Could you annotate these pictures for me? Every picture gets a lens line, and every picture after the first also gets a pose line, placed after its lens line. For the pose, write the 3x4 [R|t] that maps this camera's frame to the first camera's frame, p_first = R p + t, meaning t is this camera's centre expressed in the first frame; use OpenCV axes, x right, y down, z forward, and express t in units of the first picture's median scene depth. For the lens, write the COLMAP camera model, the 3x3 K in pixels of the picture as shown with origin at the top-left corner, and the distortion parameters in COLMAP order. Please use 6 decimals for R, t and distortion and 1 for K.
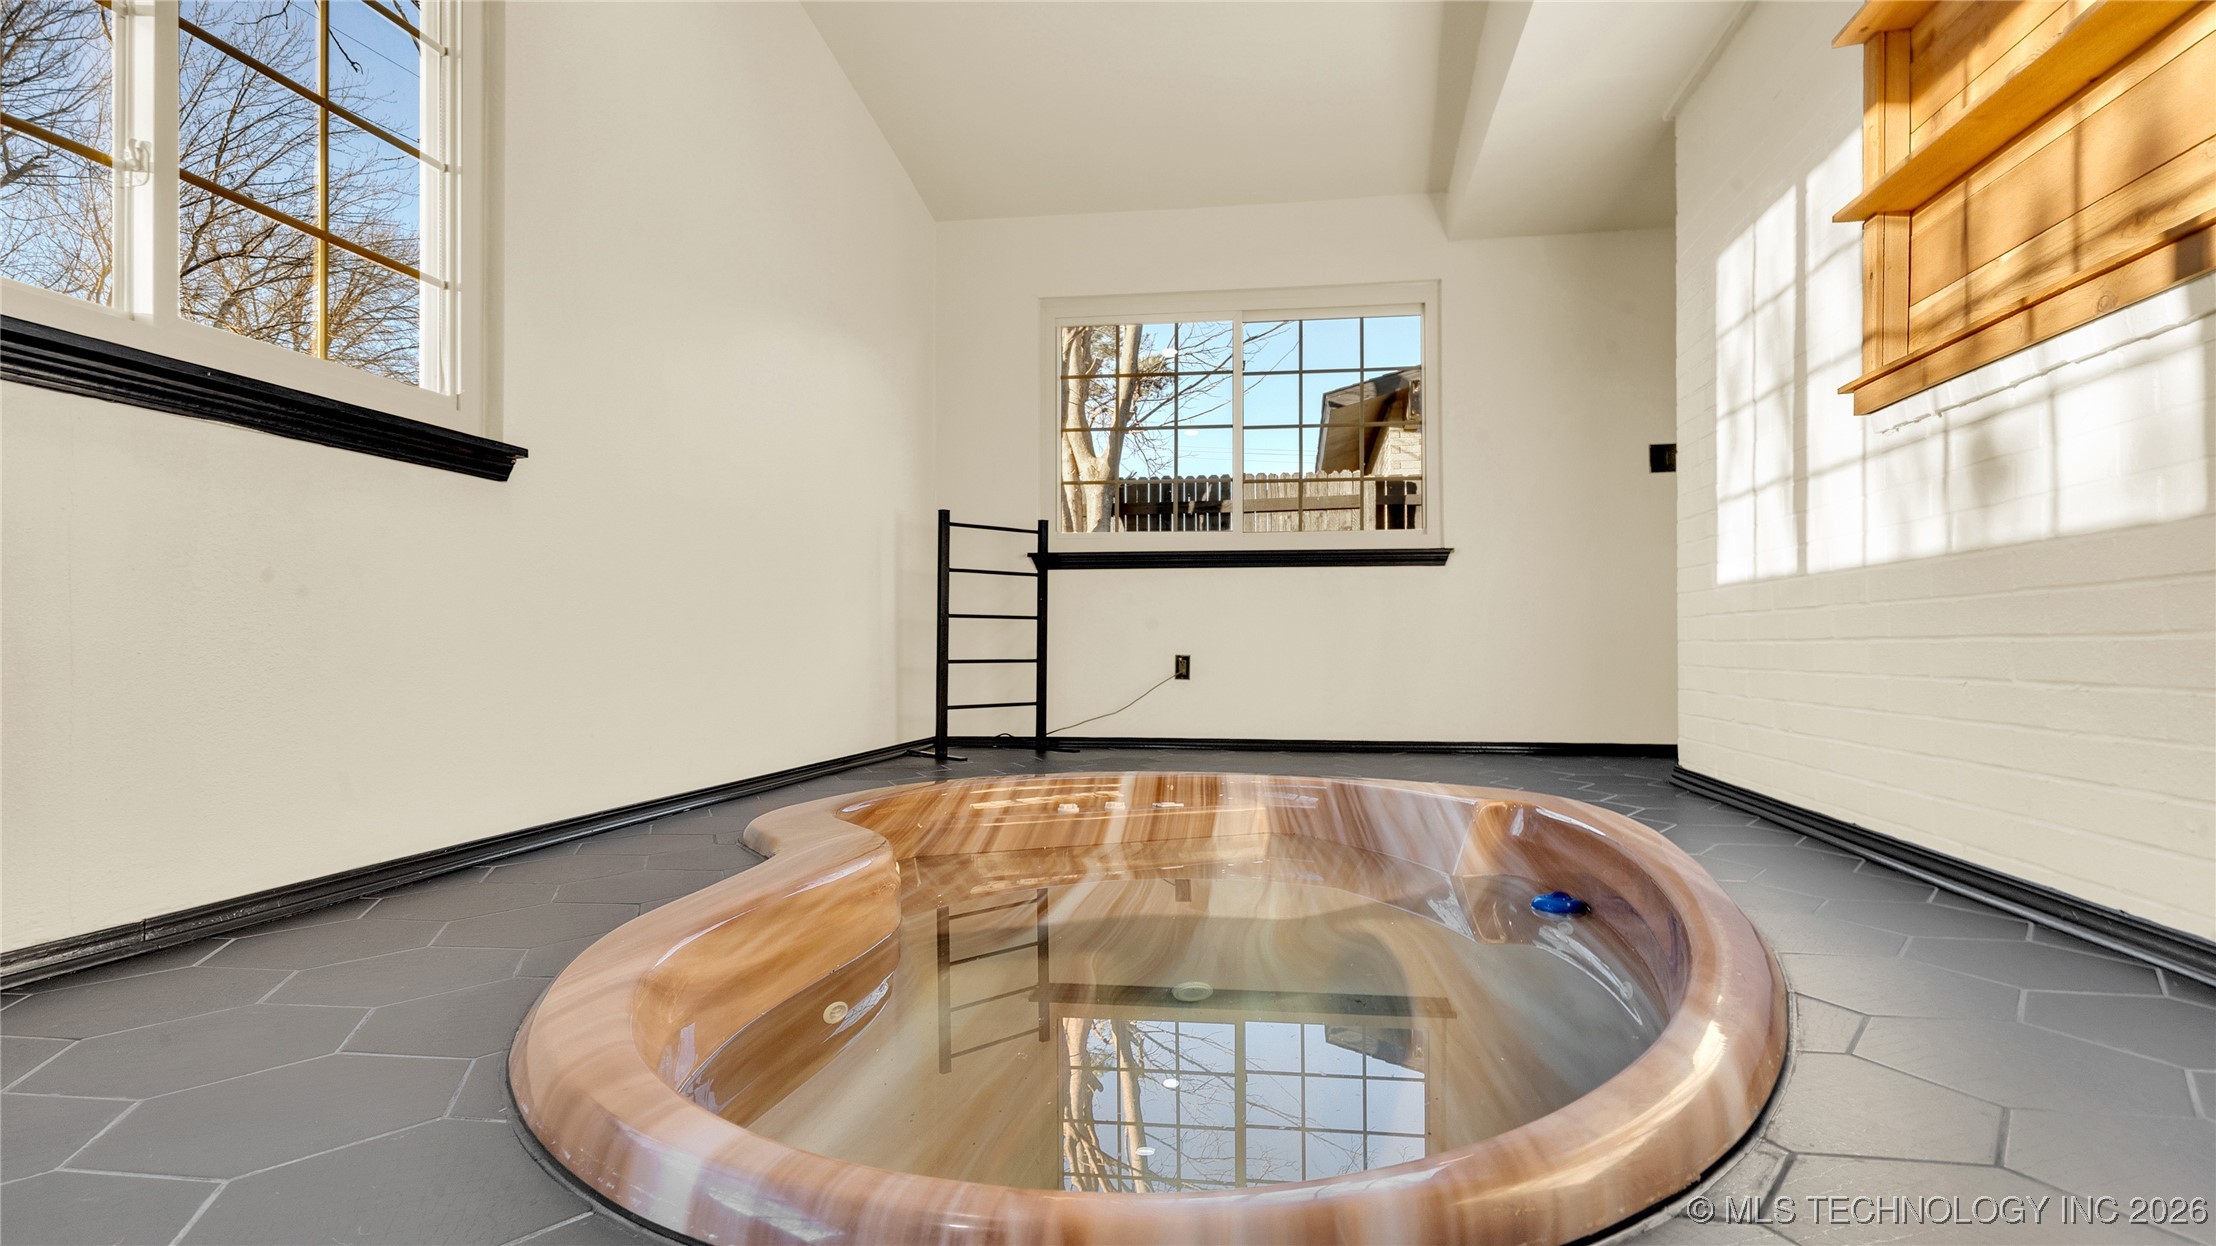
lens RADIAL K [[1165.9, 0, 1108.0], [0, 1165.9, 623.0], [0, 0, 1]] dist [-0.001393, 0.031606]
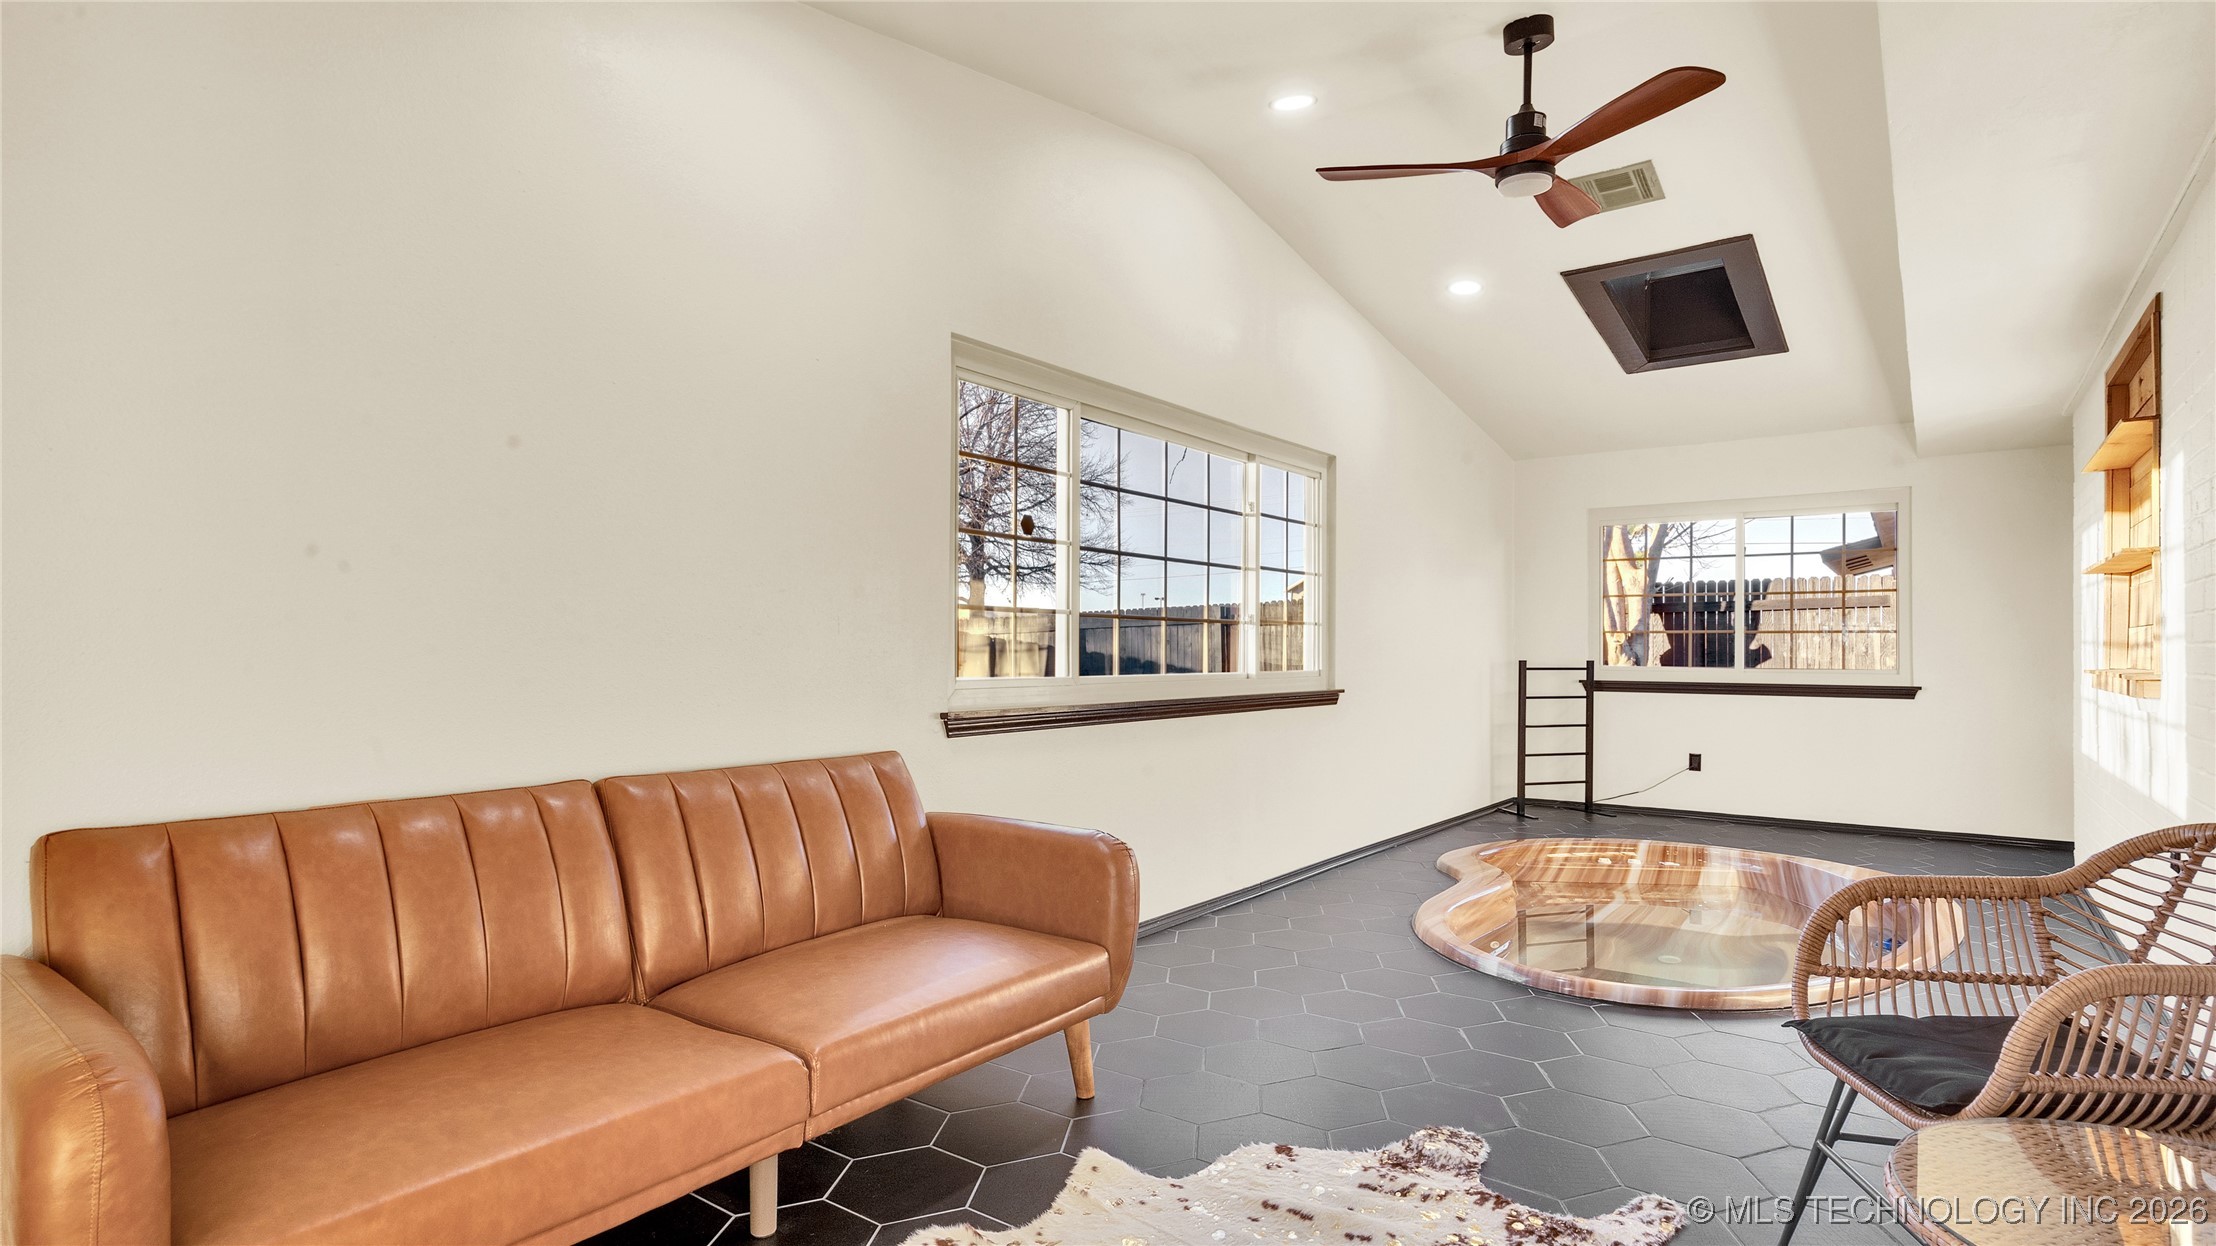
lens RADIAL K [[1165.9, 0, 1108.0], [0, 1165.9, 623.0], [0, 0, 1]] dist [-0.001393, 0.031606]
pose [[0.899443, -0.000269, -0.437038, 0.057671], [0.003165, 0.999978, 0.005898, -0.198436], [0.437026, -0.006688, 0.899424, -0.847398]]
